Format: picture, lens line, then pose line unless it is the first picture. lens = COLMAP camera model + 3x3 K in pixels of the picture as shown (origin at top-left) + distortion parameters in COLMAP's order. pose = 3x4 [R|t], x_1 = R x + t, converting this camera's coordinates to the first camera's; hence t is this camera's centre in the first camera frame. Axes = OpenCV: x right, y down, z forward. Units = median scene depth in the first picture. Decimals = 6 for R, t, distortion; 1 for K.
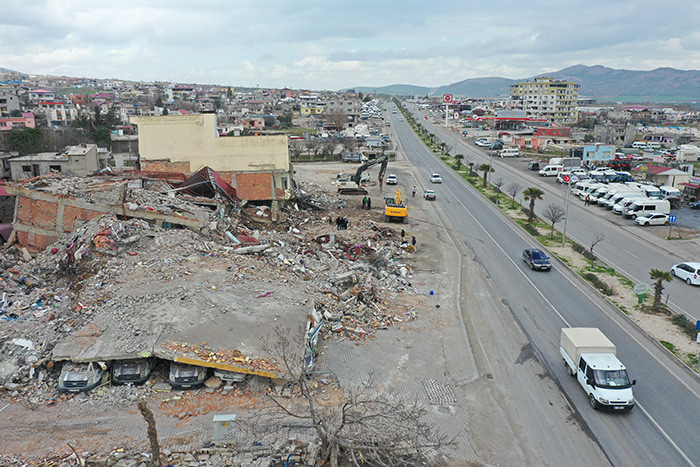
lens RADIAL K [[553.1, 0, 349.2], [0, 553.1, 232.0], [0, 0, 1]] dist [0.010101, 0.003274]
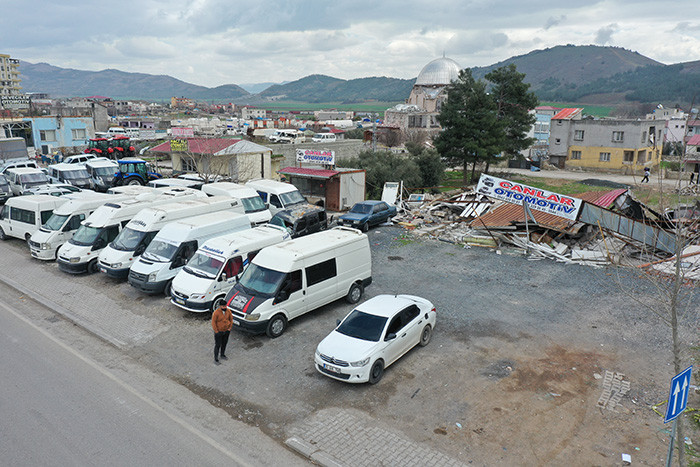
lens RADIAL K [[553.1, 0, 350.8], [0, 553.1, 230.3], [0, 0, 1]] dist [0.010101, 0.003274]
pose [[0.626054, -0.172053, 0.760562, 0.229843], [0.176678, 0.981287, 0.076553, -0.048881], [-0.759501, 0.086449, 0.644736, 0.520197]]
